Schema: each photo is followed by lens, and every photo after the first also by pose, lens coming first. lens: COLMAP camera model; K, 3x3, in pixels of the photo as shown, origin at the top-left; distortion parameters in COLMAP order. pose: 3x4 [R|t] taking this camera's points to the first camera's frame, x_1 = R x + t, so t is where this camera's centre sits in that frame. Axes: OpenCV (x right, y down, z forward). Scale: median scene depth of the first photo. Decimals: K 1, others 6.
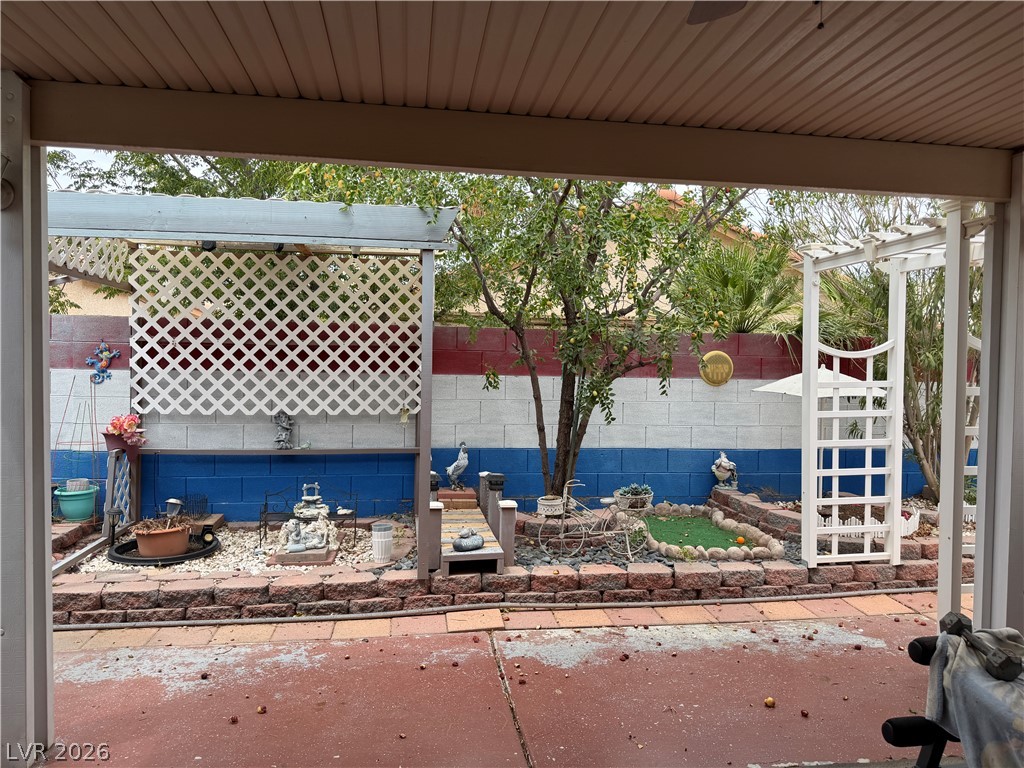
lens RADIAL K [[721.4, 0, 516.0], [0, 721.4, 386.7], [0, 0, 1]] dist [0.076599, -0.114104]
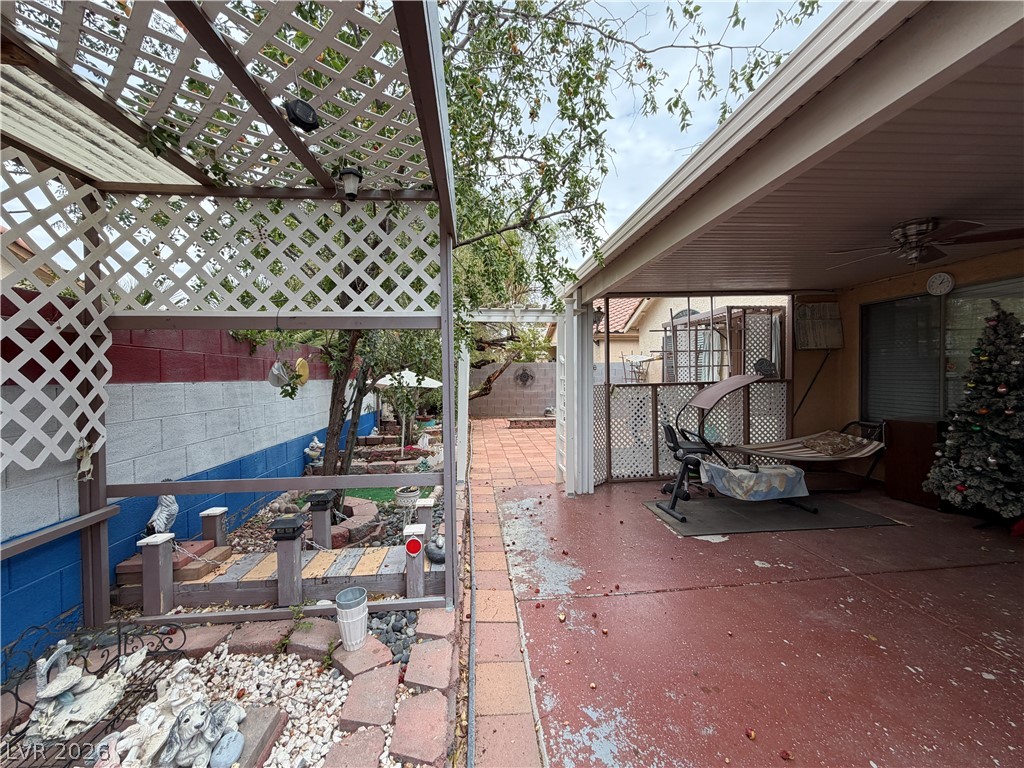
lens RADIAL K [[411.0, 0, 509.6], [0, 411.0, 382.2], [0, 0, 1]] dist [-0.002057, 0.000994]
pose [[0.057321, -0.032270, 0.997834, -0.569285], [0.036087, 0.998891, 0.030231, -0.021226], [-0.997703, 0.034276, 0.058422, 0.819330]]
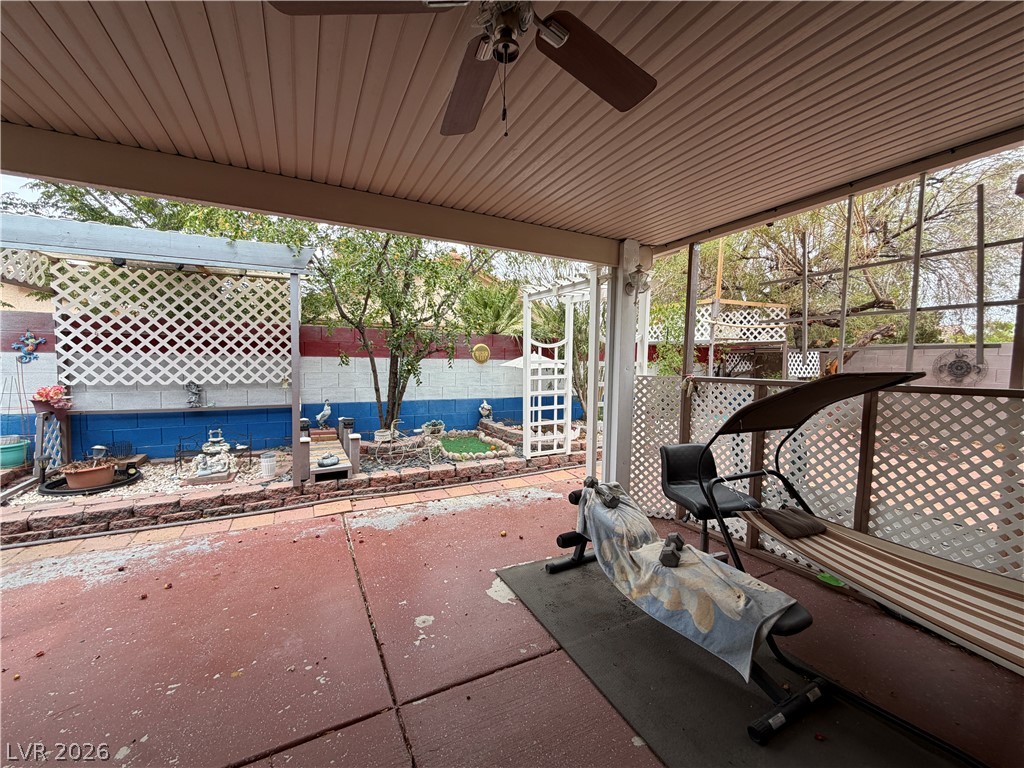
lens RADIAL K [[411.0, 0, 508.3], [0, 411.0, 384.2], [0, 0, 1]] dist [-0.002057, 0.000994]
pose [[0.948847, -0.019884, 0.315108, 0.026981], [0.006079, 0.998980, 0.044734, 0.006966], [-0.315677, -0.040531, 0.948001, 0.020534]]
